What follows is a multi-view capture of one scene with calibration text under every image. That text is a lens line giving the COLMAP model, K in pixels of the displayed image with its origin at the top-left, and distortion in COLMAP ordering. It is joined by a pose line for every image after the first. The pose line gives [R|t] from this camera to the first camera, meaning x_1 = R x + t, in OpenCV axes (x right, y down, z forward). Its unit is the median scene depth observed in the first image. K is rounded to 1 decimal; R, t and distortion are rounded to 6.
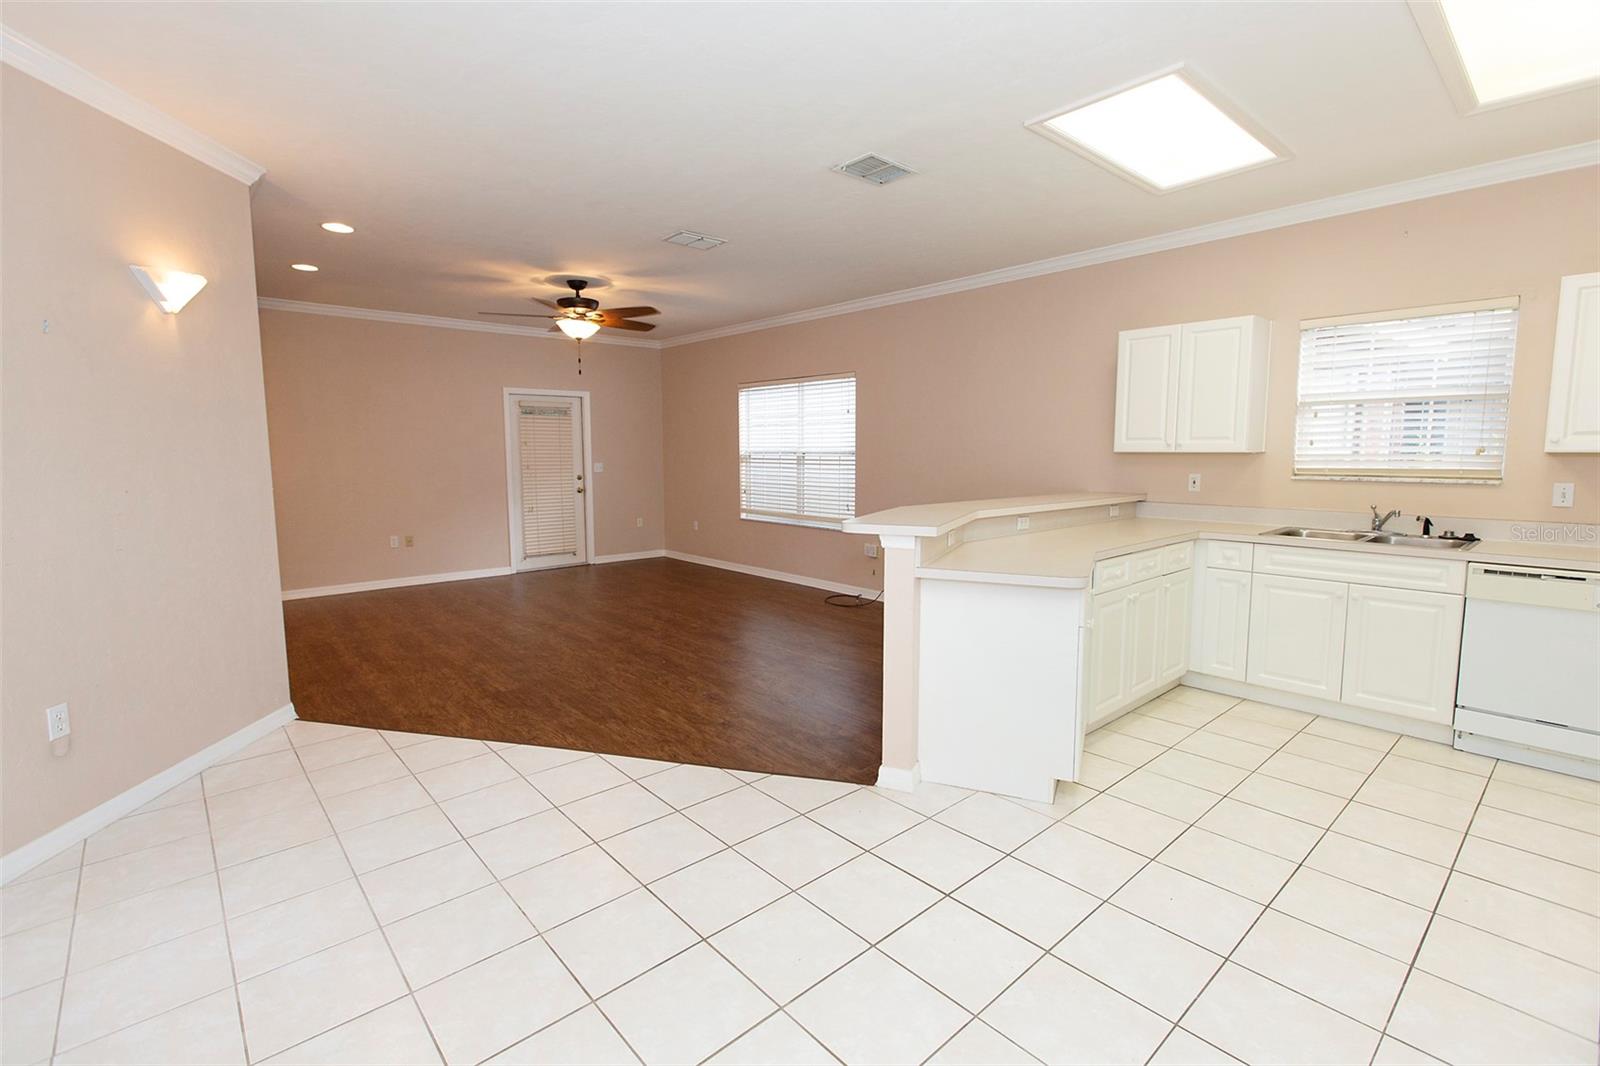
lens RADIAL K [[725.7, 0, 790.5], [0, 725.7, 527.1], [0, 0, 1]] dist [0.002848, 0.000468]
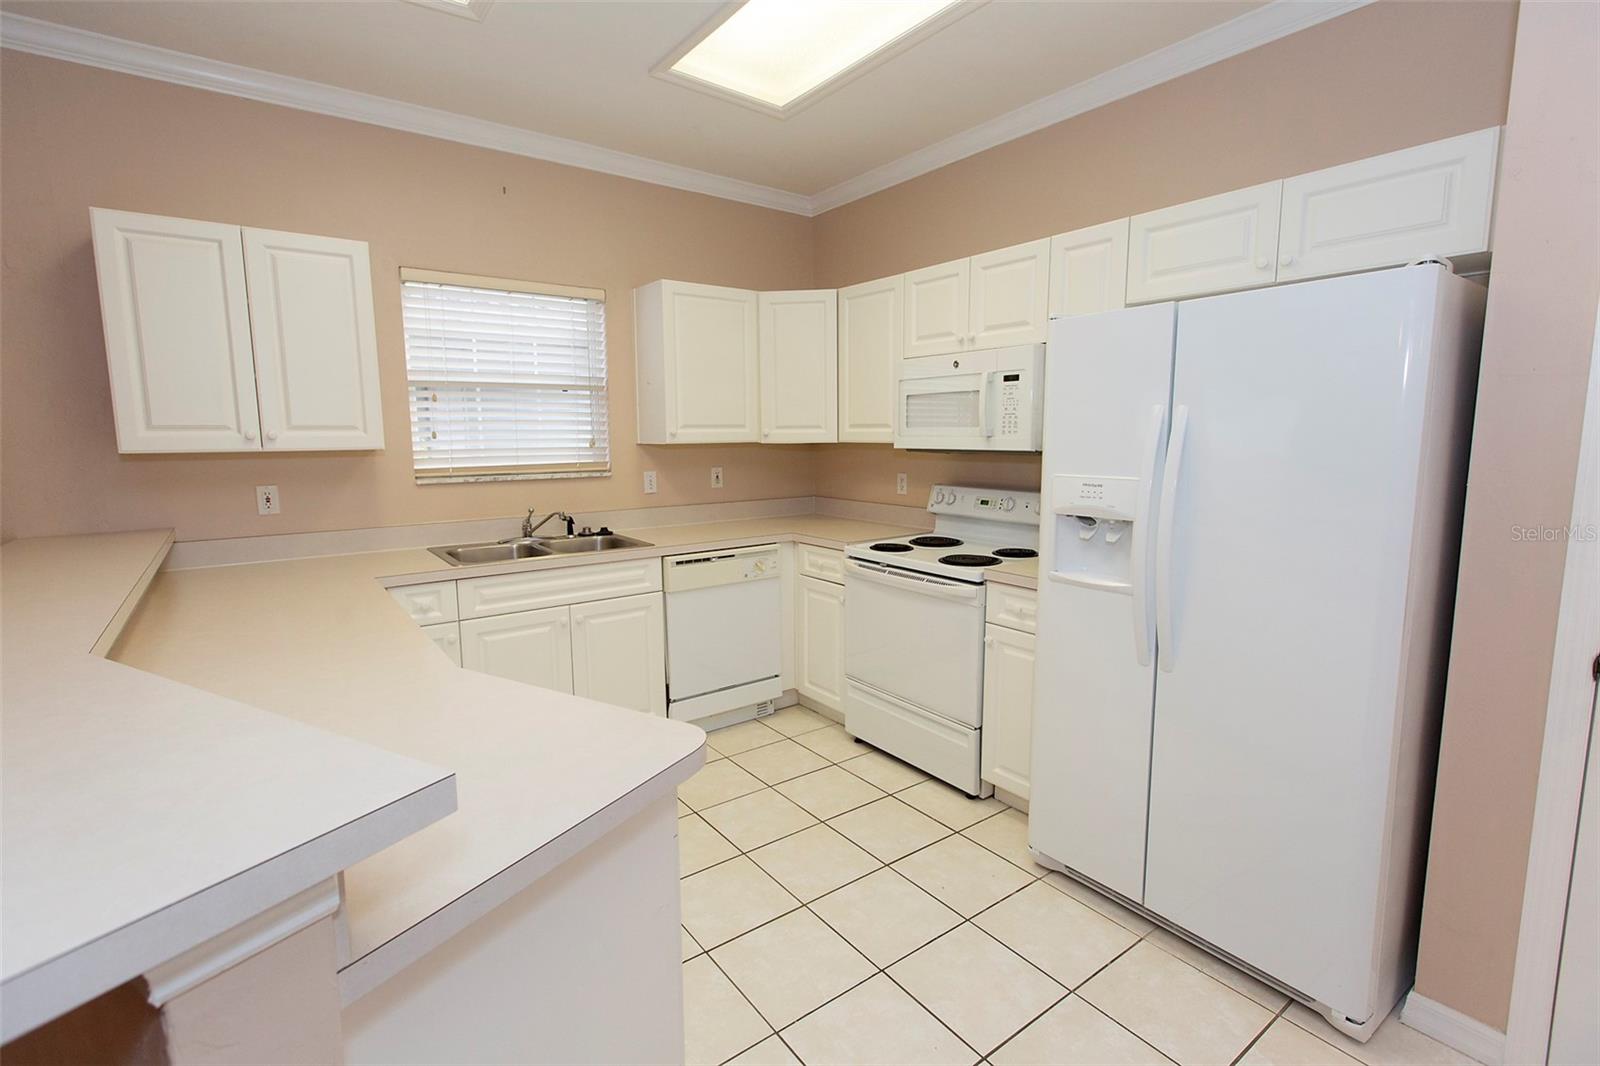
lens RADIAL K [[736.5, 0, 792.5], [0, 736.5, 523.7], [0, 0, 1]] dist [0.001004, -0.001189]
pose [[0.088467, -0.121777, 0.988607, -0.020604], [0.113975, 0.987217, 0.111407, -0.062842], [-0.989537, 0.102821, 0.101216, 0.522419]]
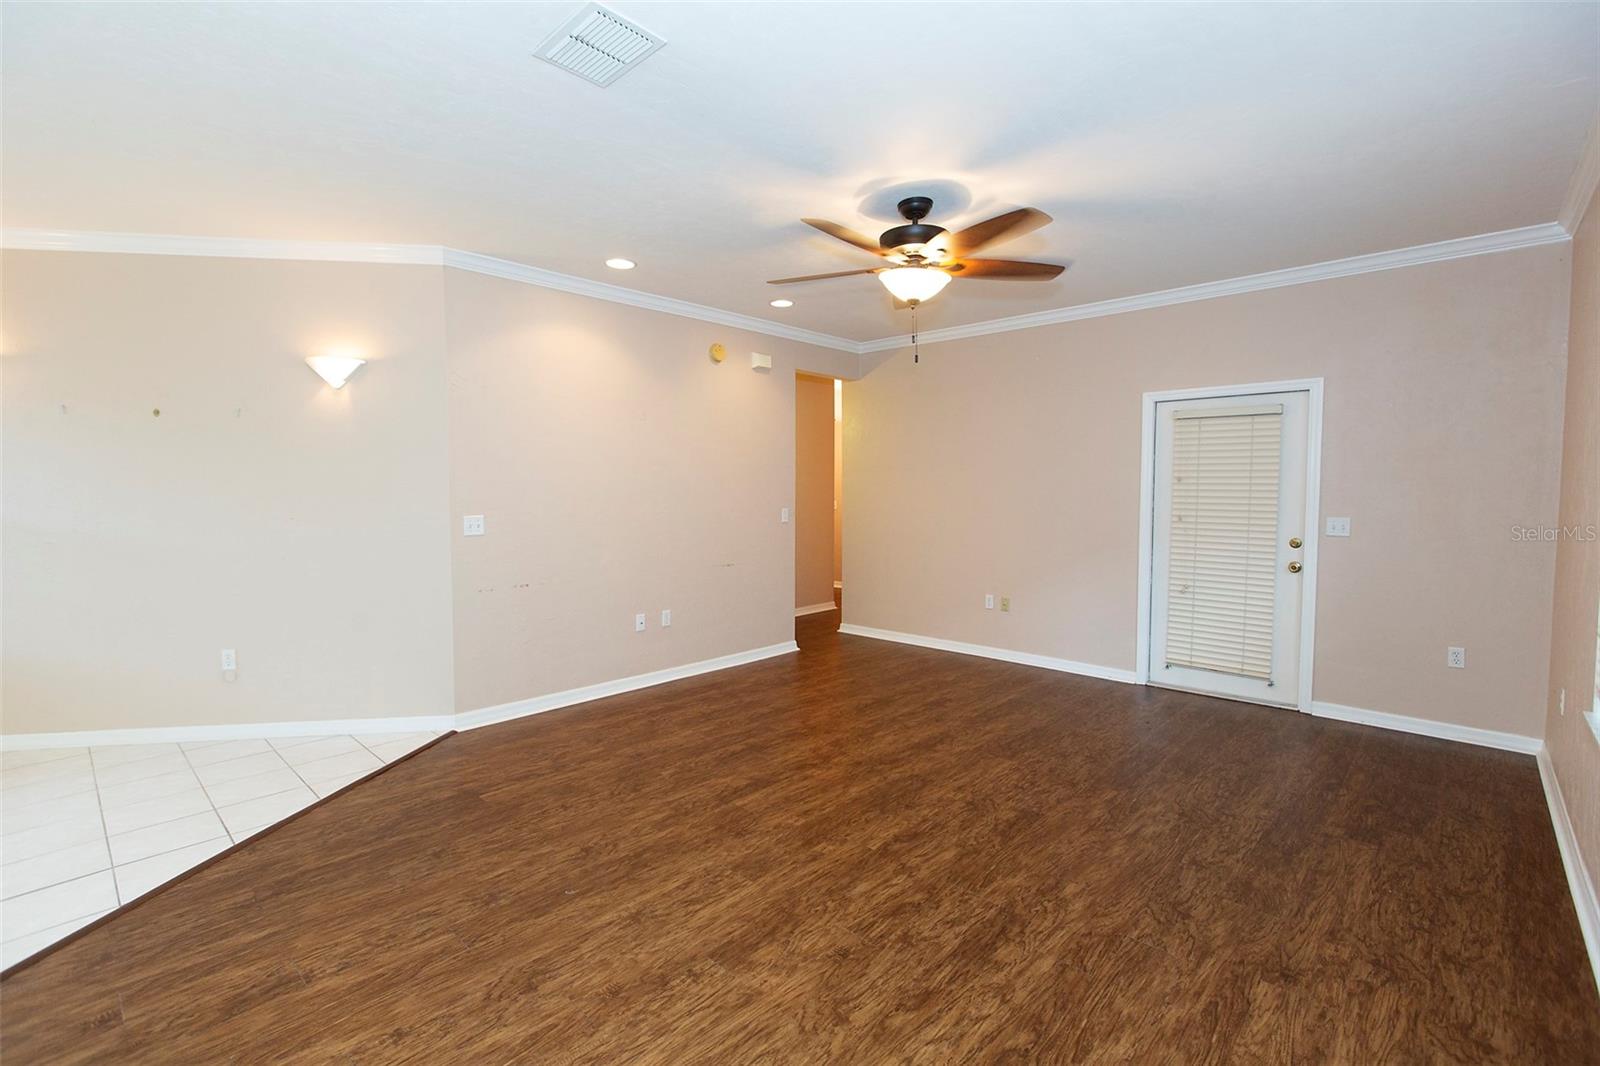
lens RADIAL K [[708.7, 0, 800.0], [0, 708.7, 533.0], [0, 0, 1]] dist [0.000997, -0.001191]
pose [[0.097223, 0.067267, -0.992987, 0.360283], [-0.107104, 0.992627, 0.056756, -0.130255], [0.989483, 0.100835, 0.103710, 1.157245]]
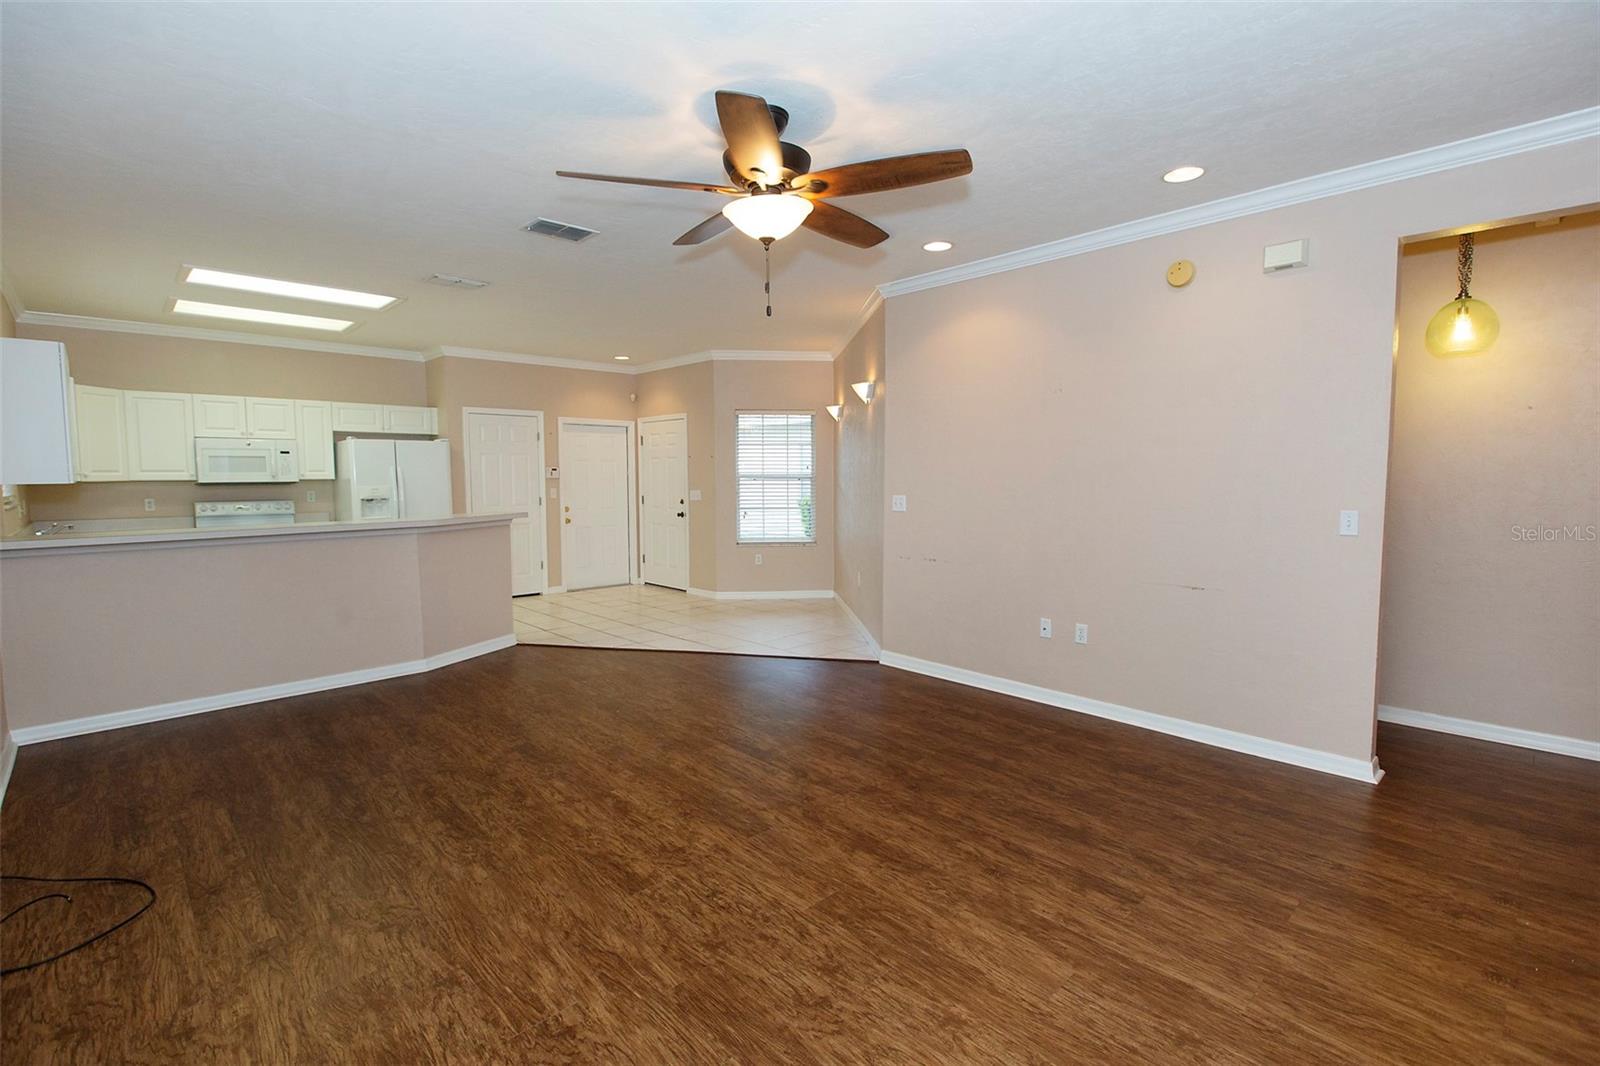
lens RADIAL K [[736.5, 0, 792.5], [0, 736.5, 523.7], [0, 0, 1]] dist [0.001004, -0.001189]
pose [[-0.999356, 0.008917, -0.034752, -0.385620], [0.002659, 0.984368, 0.176107, -0.218175], [0.035779, 0.175901, -0.983757, 1.991419]]
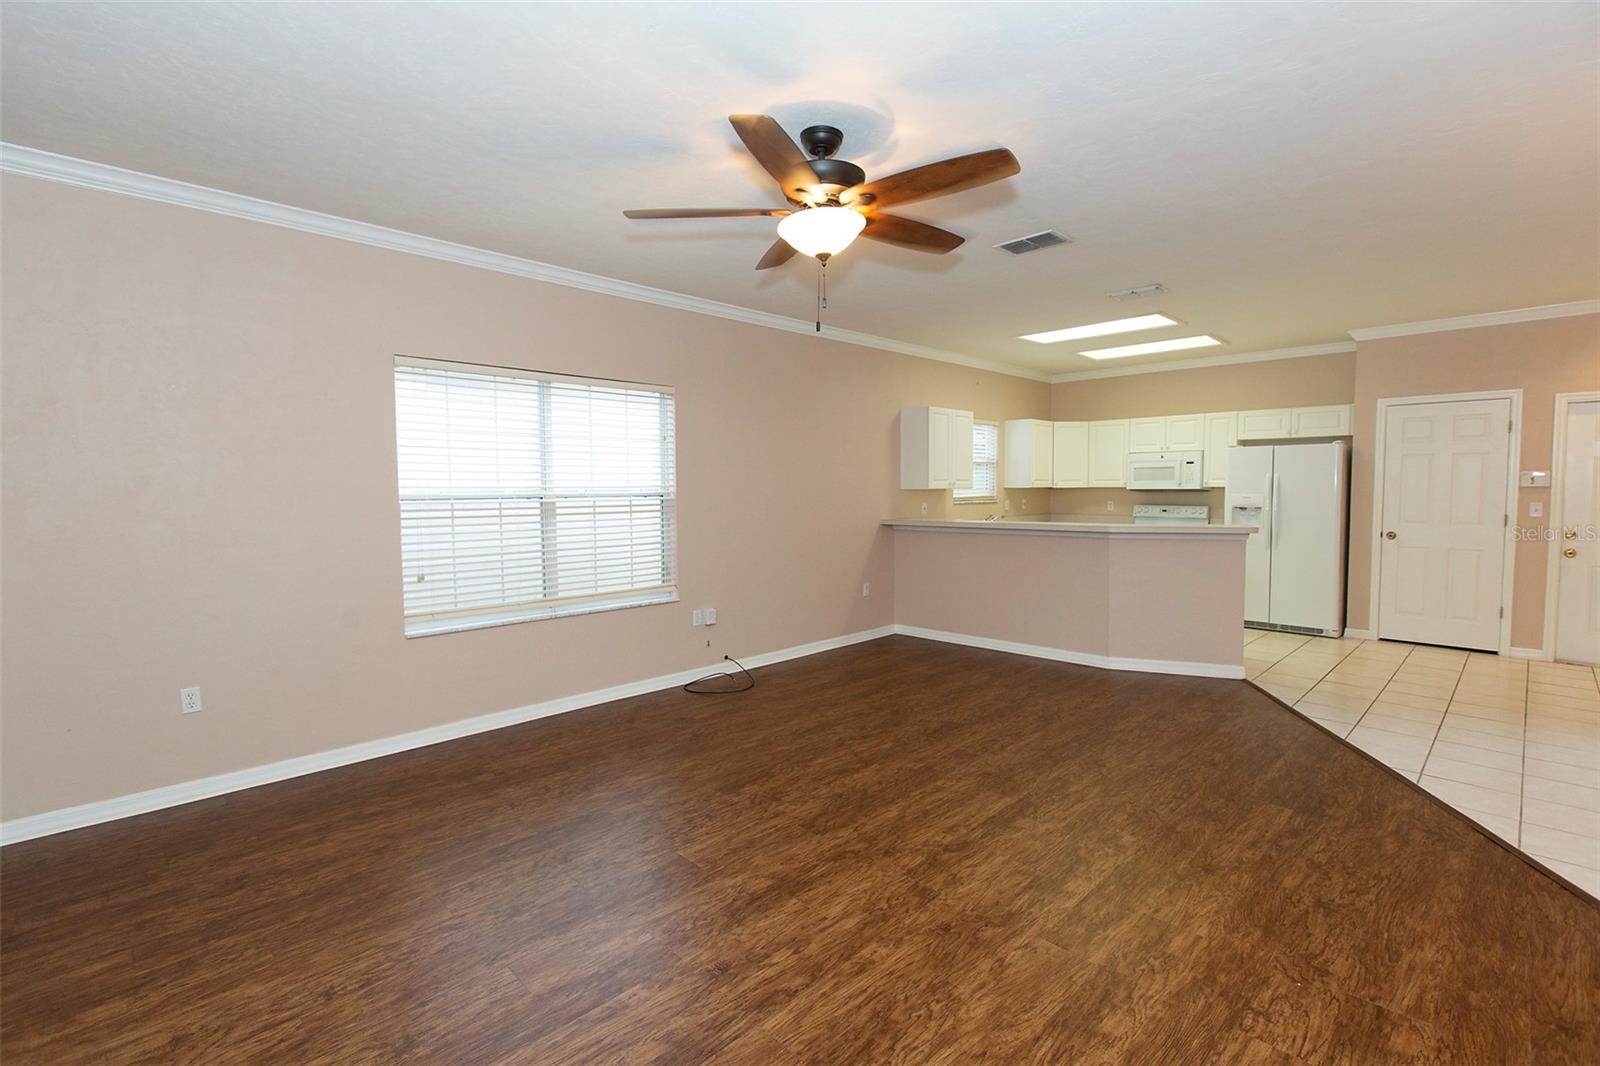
lens RADIAL K [[721.8, 0, 792.6], [0, 721.8, 527.5], [0, 0, 1]] dist [0.000820, -0.000730]
pose [[-0.049694, -0.055299, 0.997232, -1.022239], [0.114536, 0.991563, 0.060692, -0.153634], [-0.992175, 0.117235, -0.042941, 1.410030]]
